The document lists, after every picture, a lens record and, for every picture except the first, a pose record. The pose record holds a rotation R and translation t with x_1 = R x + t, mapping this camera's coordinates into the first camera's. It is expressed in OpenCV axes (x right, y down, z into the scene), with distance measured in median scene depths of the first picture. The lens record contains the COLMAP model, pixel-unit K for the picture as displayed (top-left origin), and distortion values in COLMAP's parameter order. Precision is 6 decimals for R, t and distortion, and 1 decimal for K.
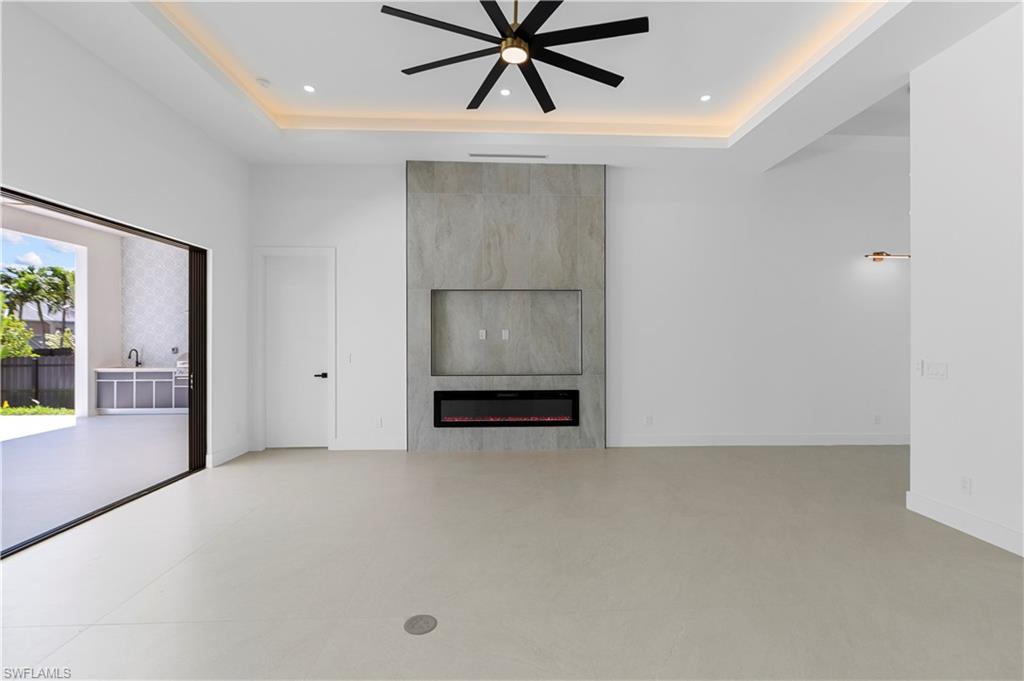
lens RADIAL K [[464.8, 0, 510.6], [0, 464.8, 336.1], [0, 0, 1]] dist [-0.007421, 0.002592]
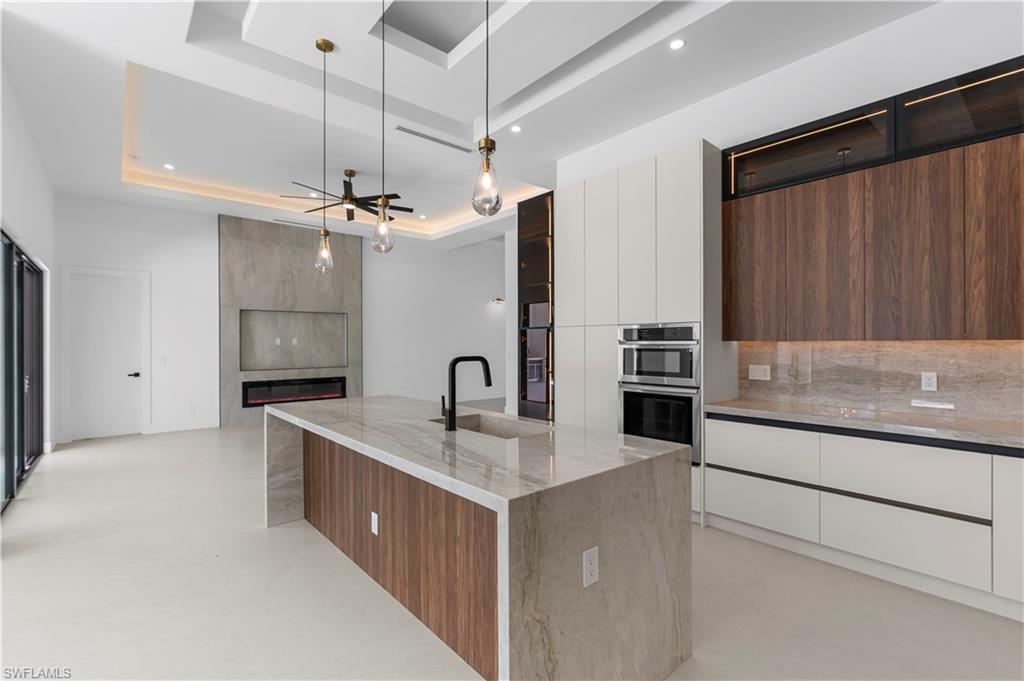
lens RADIAL K [[464.8, 0, 509.4], [0, 464.8, 342.6], [0, 0, 1]] dist [-0.007421, 0.002592]
pose [[0.789688, -0.001784, 0.613506, -0.384548], [-0.000451, 0.999994, 0.003487, -0.005243], [-0.613509, -0.003030, 0.789682, -0.594721]]
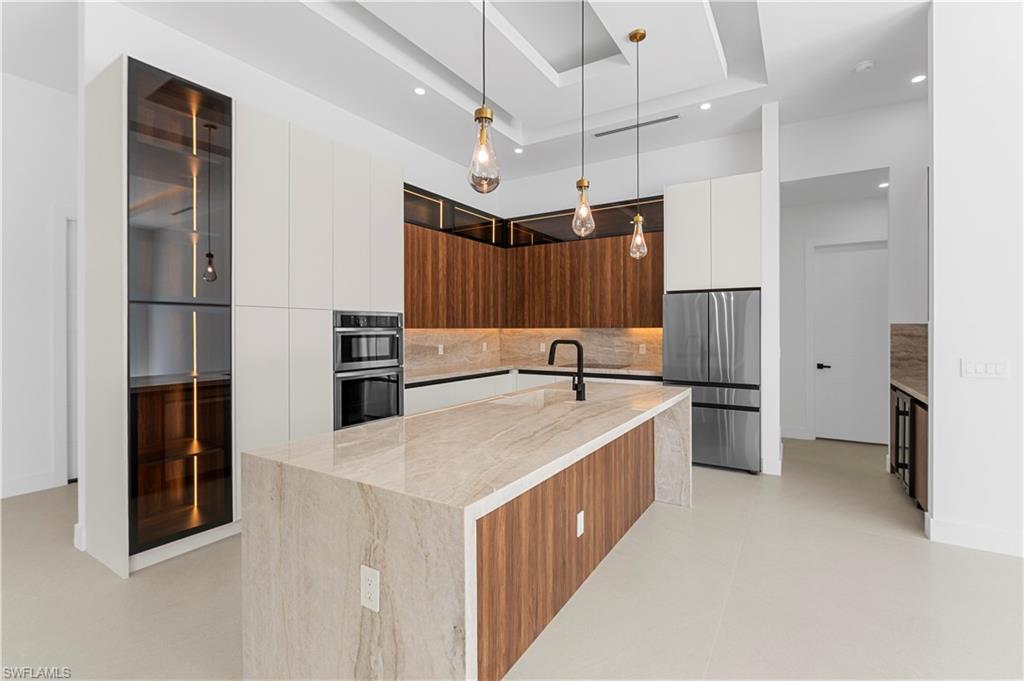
lens RADIAL K [[464.8, 0, 521.7], [0, 464.8, 330.9], [0, 0, 1]] dist [-0.007421, 0.002592]
pose [[-0.828534, 0.000203, 0.559939, -0.401025], [0.000051, 1.000000, -0.000287, -0.000547], [-0.559939, -0.000210, -0.828534, 0.245488]]
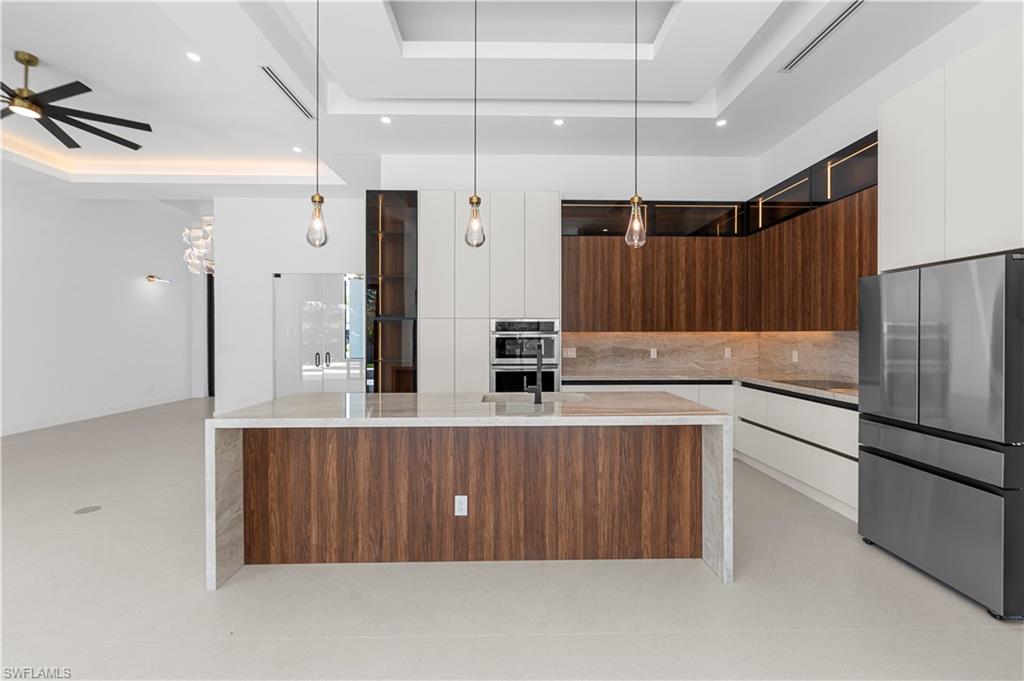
lens RADIAL K [[464.8, 0, 516.4], [0, 464.8, 338.4], [0, 0, 1]] dist [-0.007421, 0.002592]
pose [[0.025836, -0.011080, 0.999605, -0.687881], [-0.003607, 0.999931, 0.011177, -0.002421], [-0.999660, -0.003894, 0.025795, -0.213301]]
